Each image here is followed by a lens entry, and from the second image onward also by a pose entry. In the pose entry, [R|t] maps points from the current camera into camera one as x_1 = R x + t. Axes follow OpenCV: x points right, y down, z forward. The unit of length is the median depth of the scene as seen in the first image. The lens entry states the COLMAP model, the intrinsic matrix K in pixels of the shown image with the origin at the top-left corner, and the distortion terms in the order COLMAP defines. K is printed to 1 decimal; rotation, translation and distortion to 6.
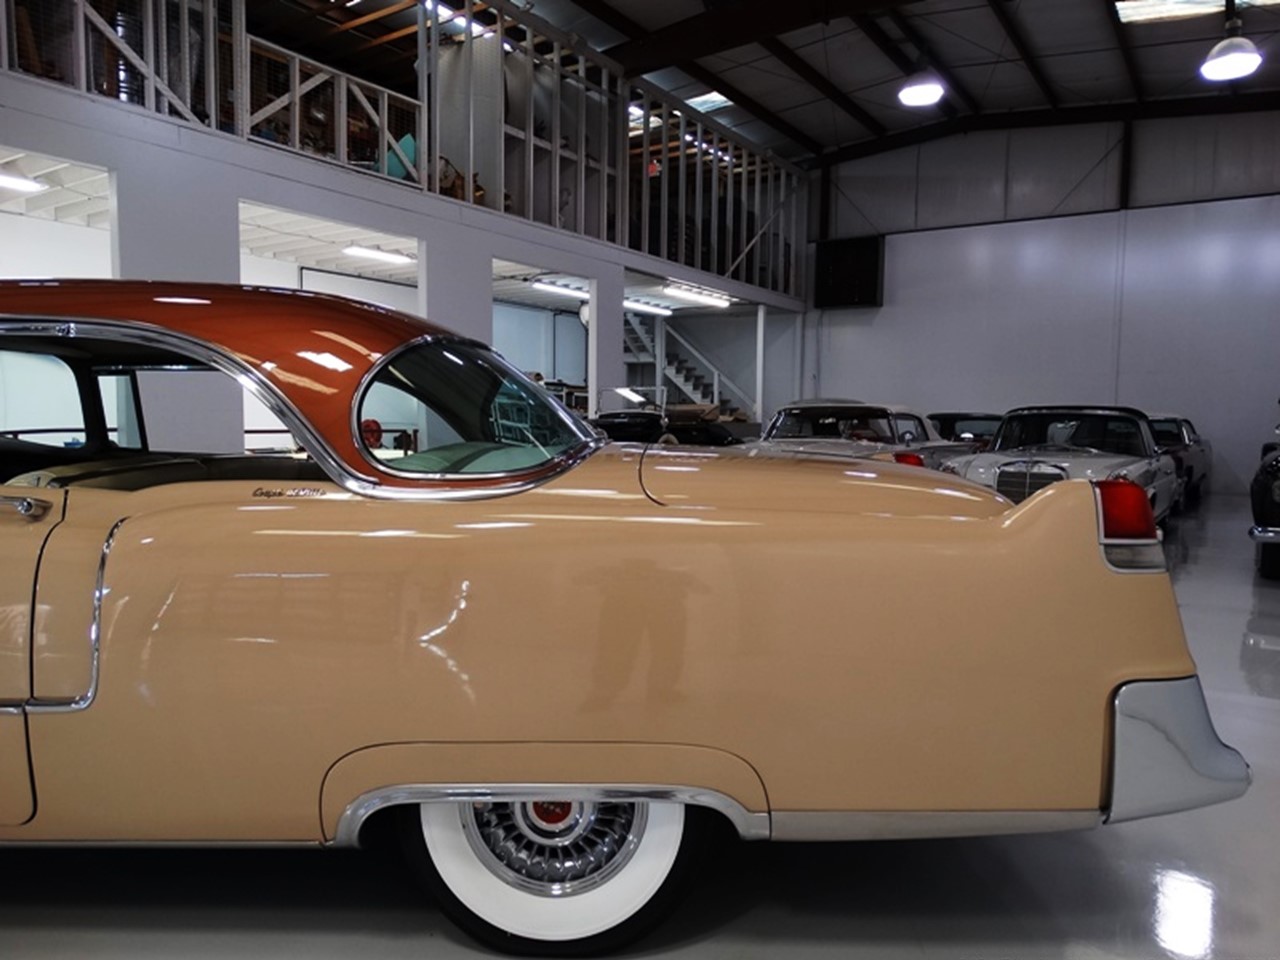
lens RADIAL K [[952.4, 0, 640.0], [0, 952.4, 480.0], [0, 0, 1]] dist [-0.008223, 0.003581]
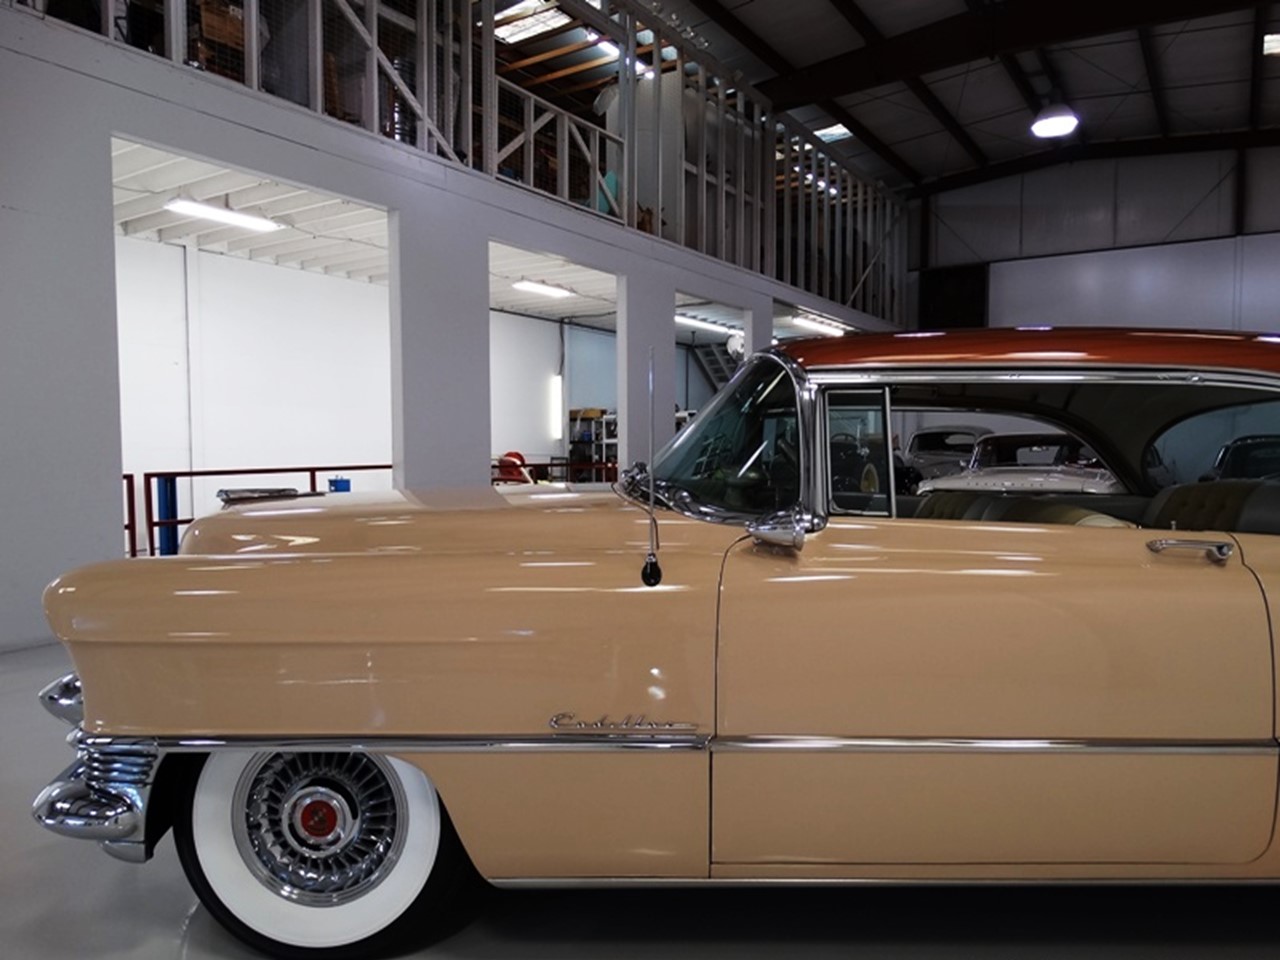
lens RADIAL K [[952.4, 0, 640.0], [0, 952.4, 480.0], [0, 0, 1]] dist [-0.008223, 0.003581]
pose [[0.999879, -0.013462, 0.007781, -0.167947], [0.013680, 0.999492, -0.028769, -0.003915], [-0.007390, 0.028872, 0.999556, -0.001793]]
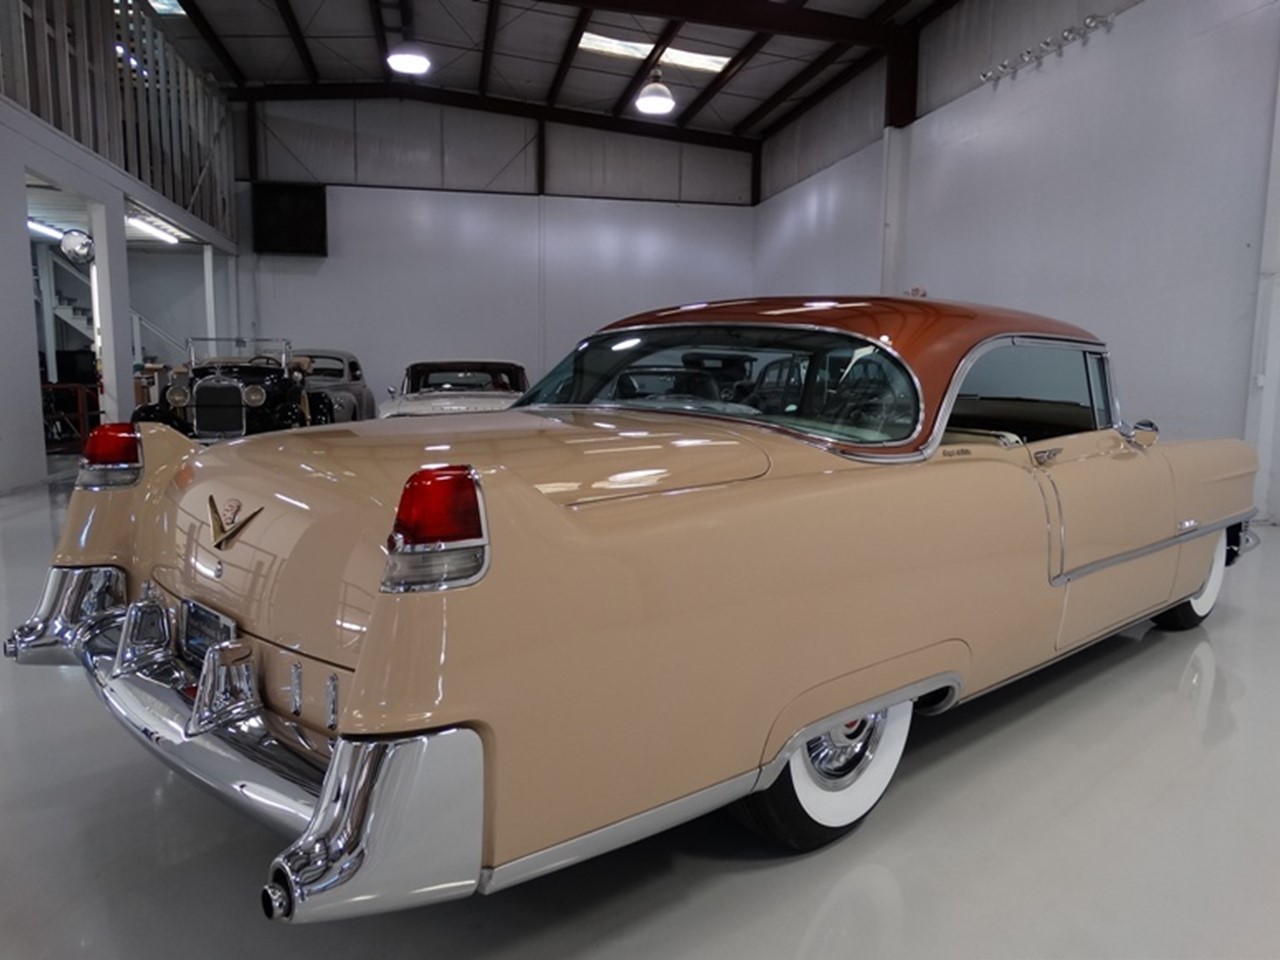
lens RADIAL K [[935.3, 0, 699.1], [0, 935.3, 478.1], [0, 0, 1]] dist [-0.002879, 0.006605]
pose [[0.674160, -0.087711, 0.733358, -0.306060], [0.046320, 0.995990, 0.076542, -0.009142], [-0.737131, -0.017633, 0.675520, 0.050135]]
